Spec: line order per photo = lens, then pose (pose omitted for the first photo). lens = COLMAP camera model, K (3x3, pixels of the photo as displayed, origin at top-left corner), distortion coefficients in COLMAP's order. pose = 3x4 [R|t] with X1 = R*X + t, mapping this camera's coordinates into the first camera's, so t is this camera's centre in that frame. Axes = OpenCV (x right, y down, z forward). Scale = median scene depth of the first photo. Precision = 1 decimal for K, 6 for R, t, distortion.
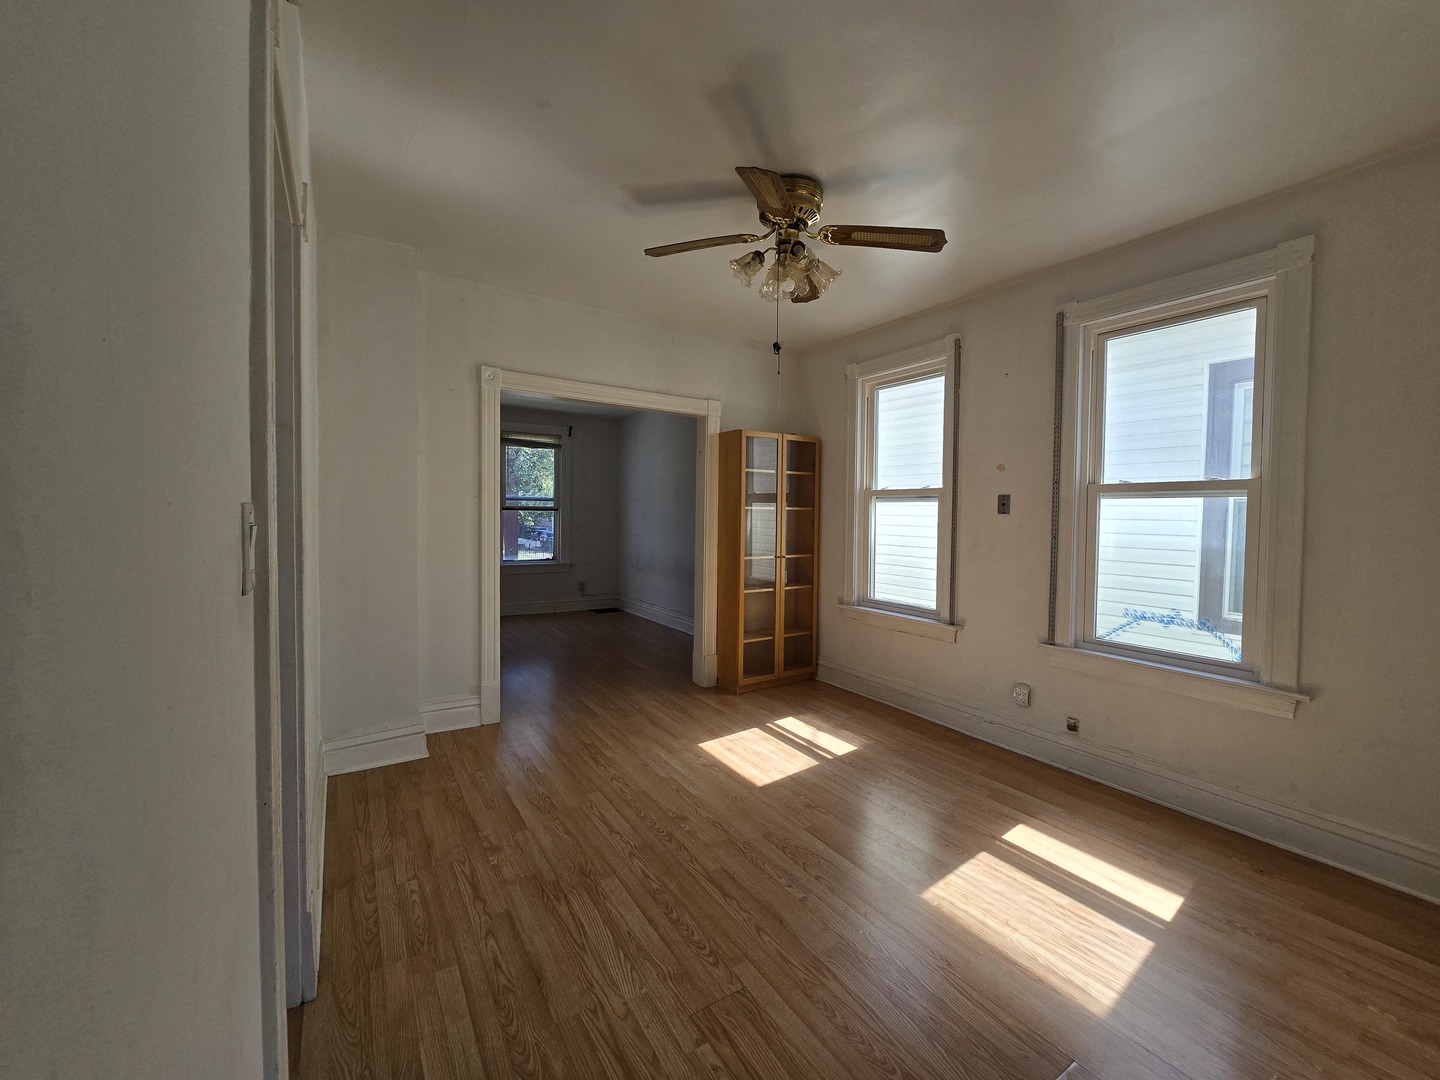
lens RADIAL K [[591.3, 0, 733.3], [0, 591.3, 526.2], [0, 0, 1]] dist [-0.006652, -0.000233]
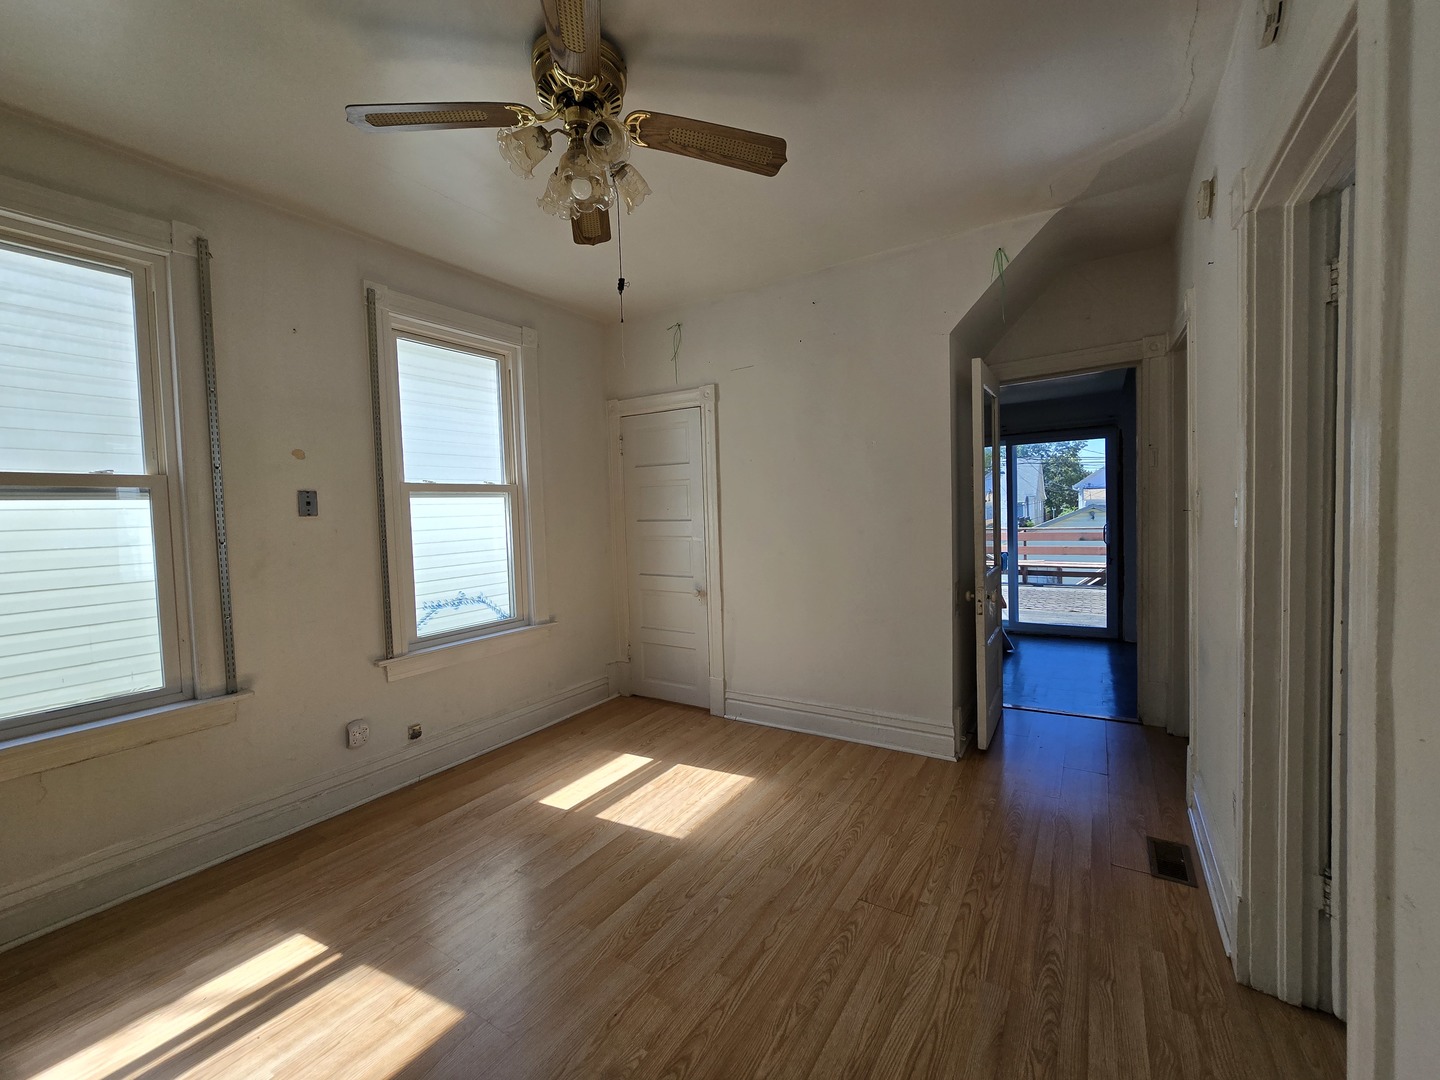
lens RADIAL K [[591.3, 0, 729.5], [0, 591.3, 536.5], [0, 0, 1]] dist [-0.006652, -0.000233]
pose [[-0.423751, -0.042236, 0.904793, -0.552236], [0.042917, 0.996854, 0.066633, -0.026320], [-0.904761, 0.067067, -0.420606, 1.012559]]
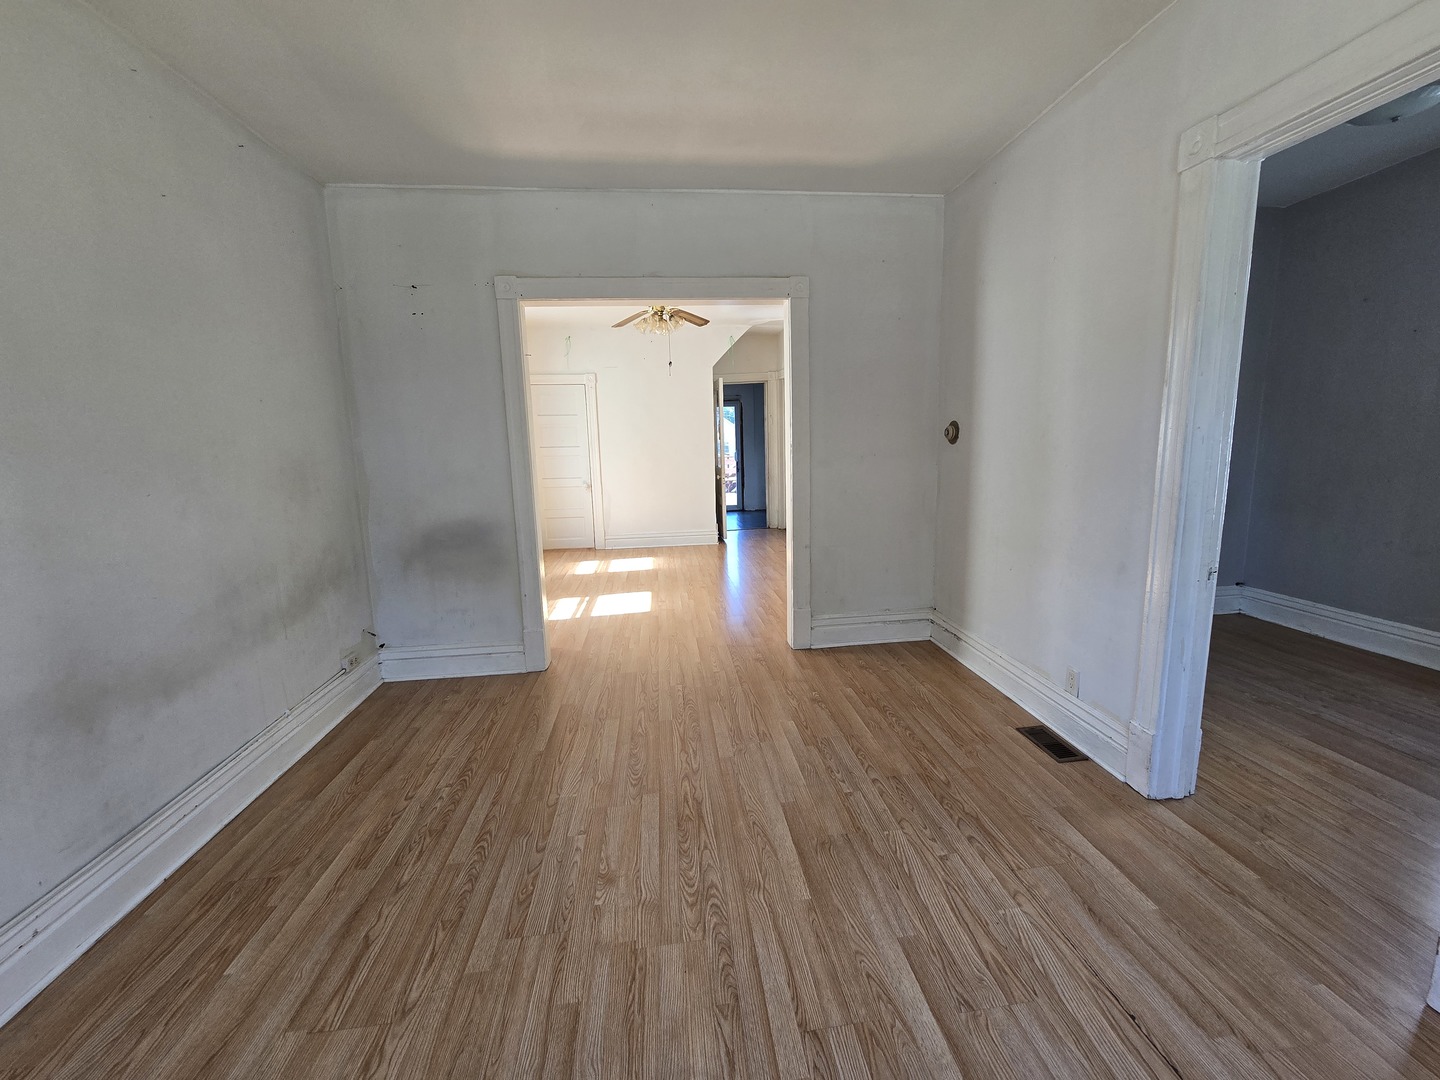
lens RADIAL K [[591.3, 0, 741.7], [0, 591.3, 539.1], [0, 0, 1]] dist [-0.006652, -0.000233]
pose [[-0.903660, -0.066074, 0.423124, -0.995110], [0.018863, 0.980926, 0.193464, -0.064402], [-0.427836, 0.182807, -0.885177, 2.536494]]
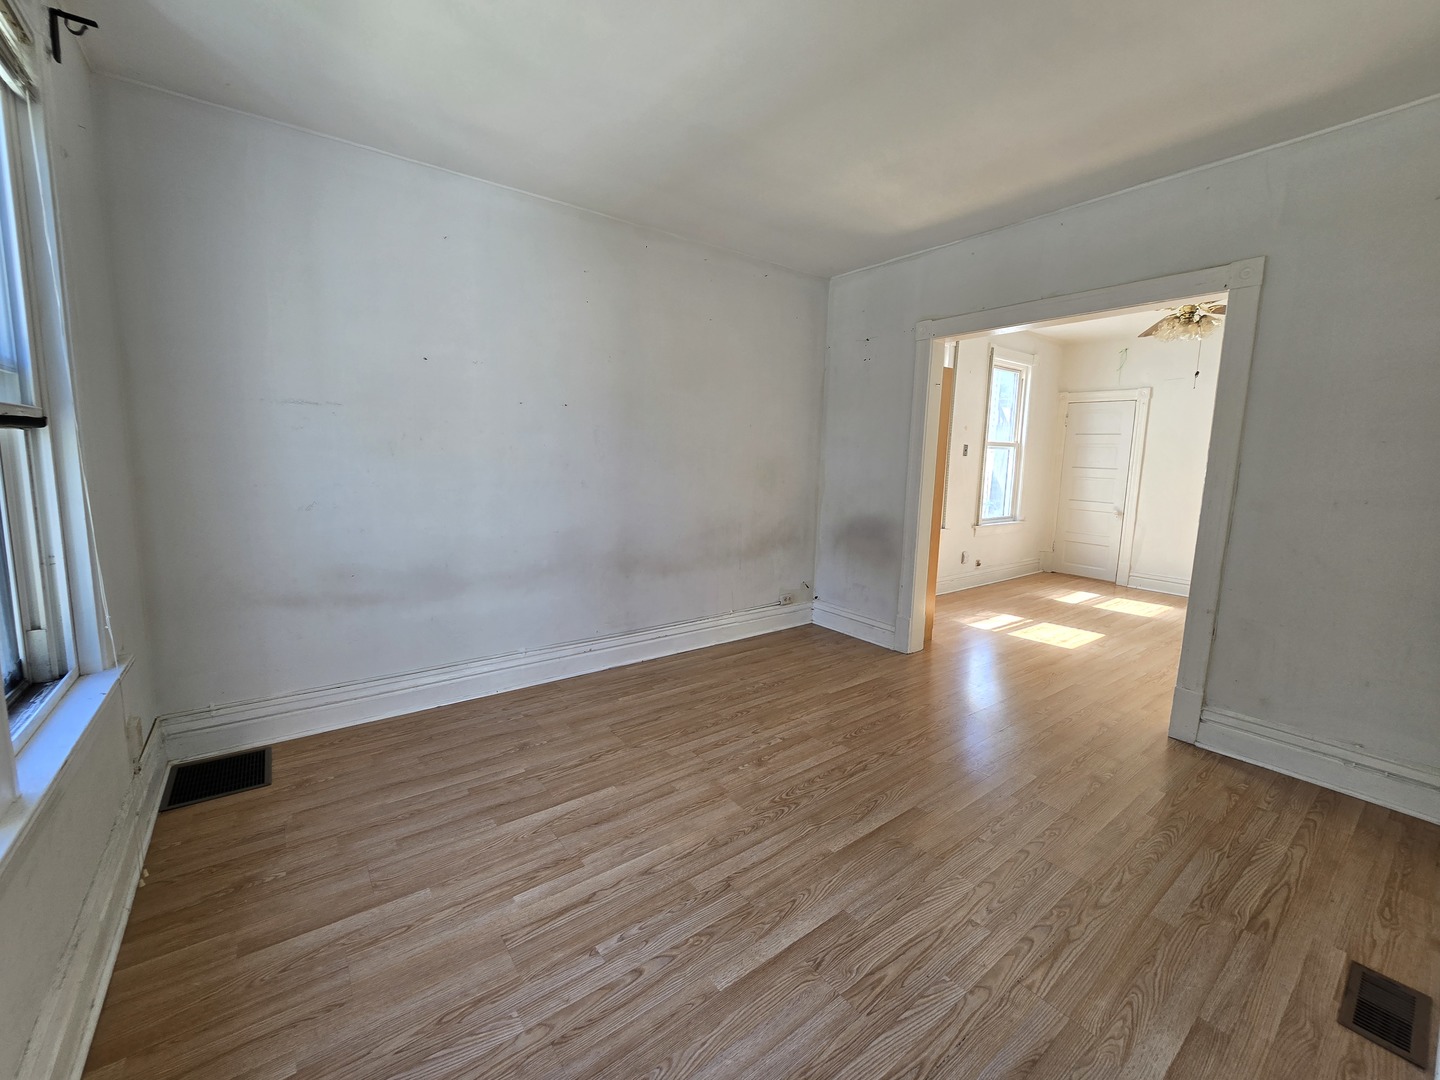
lens RADIAL K [[591.3, 0, 721.4], [0, 591.3, 540.9], [0, 0, 1]] dist [-0.006652, -0.000233]
pose [[-0.075097, -0.164001, 0.983598, -1.451370], [-0.005918, 0.986439, 0.164023, -0.067498], [-0.997159, 0.006497, -0.075049, 2.223205]]
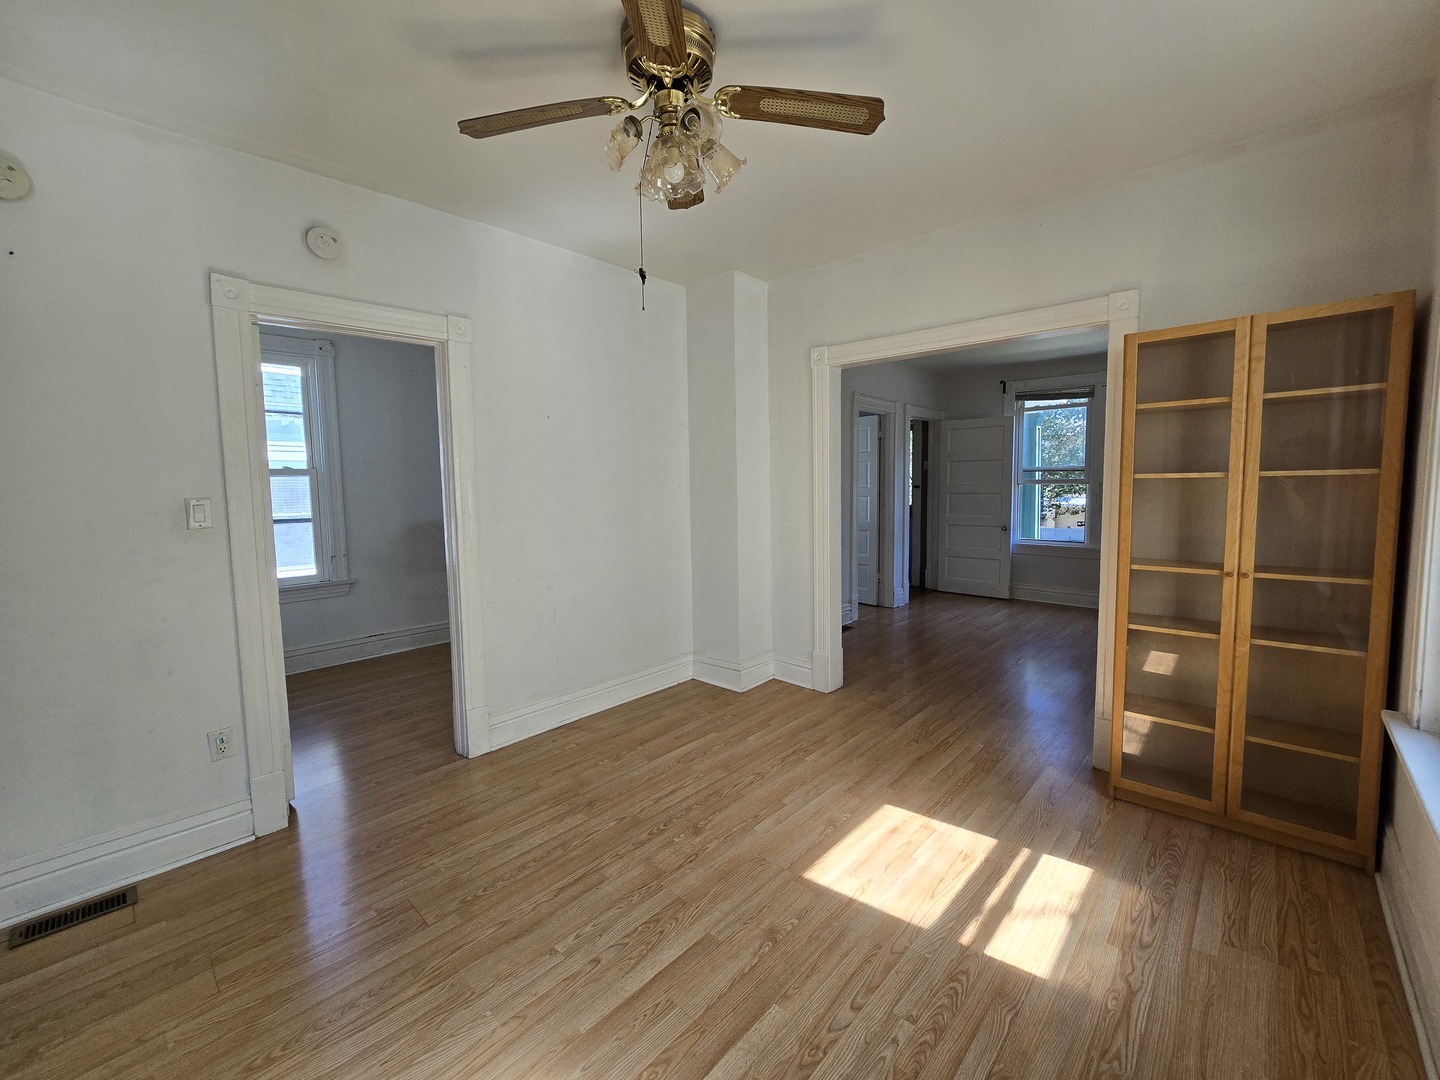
lens RADIAL K [[591.3, 0, 728.0], [0, 591.3, 527.8], [0, 0, 1]] dist [-0.006652, -0.000233]
pose [[0.243427, 0.061410, -0.967973, 0.710976], [-0.004583, 0.998055, 0.062166, -0.023694], [0.969908, -0.010697, 0.243235, 0.769216]]
